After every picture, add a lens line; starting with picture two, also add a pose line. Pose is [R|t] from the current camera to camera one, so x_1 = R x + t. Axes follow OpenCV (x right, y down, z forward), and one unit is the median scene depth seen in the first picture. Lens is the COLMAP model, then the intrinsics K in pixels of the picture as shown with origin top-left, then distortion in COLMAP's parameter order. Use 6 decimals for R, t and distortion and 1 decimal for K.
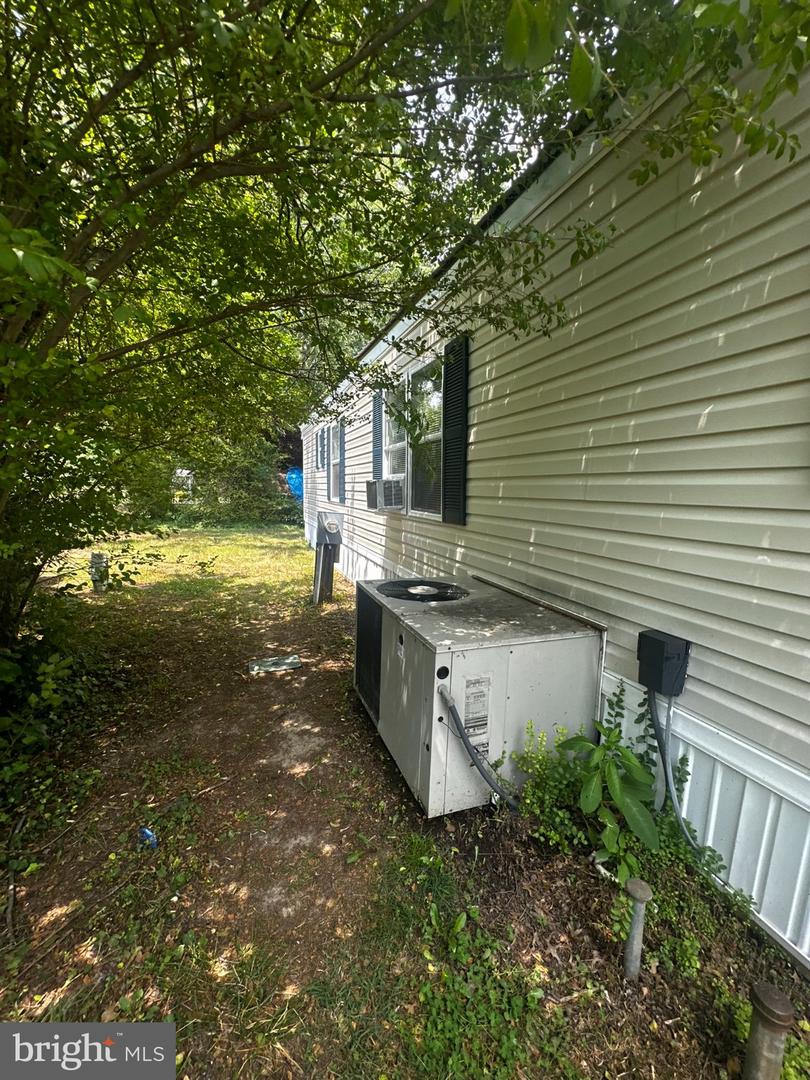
lens RADIAL K [[432.1, 0, 405.1], [0, 432.1, 538.7], [0, 0, 1]] dist [-0.002110, 0.000890]
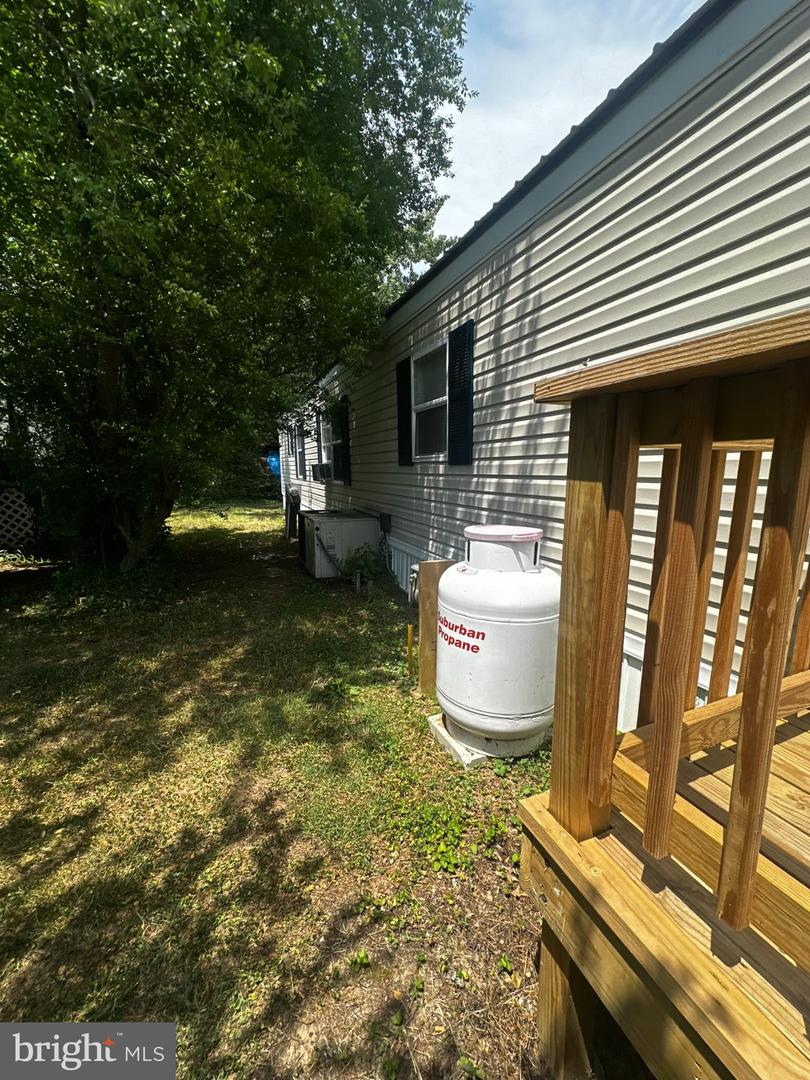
lens RADIAL K [[432.1, 0, 405.1], [0, 432.1, 538.7], [0, 0, 1]] dist [-0.002110, 0.000890]
pose [[0.999115, -0.029228, 0.030252, 0.198633], [0.027696, 0.998372, 0.049861, 0.077842], [-0.031660, -0.048979, 0.998298, -0.675762]]
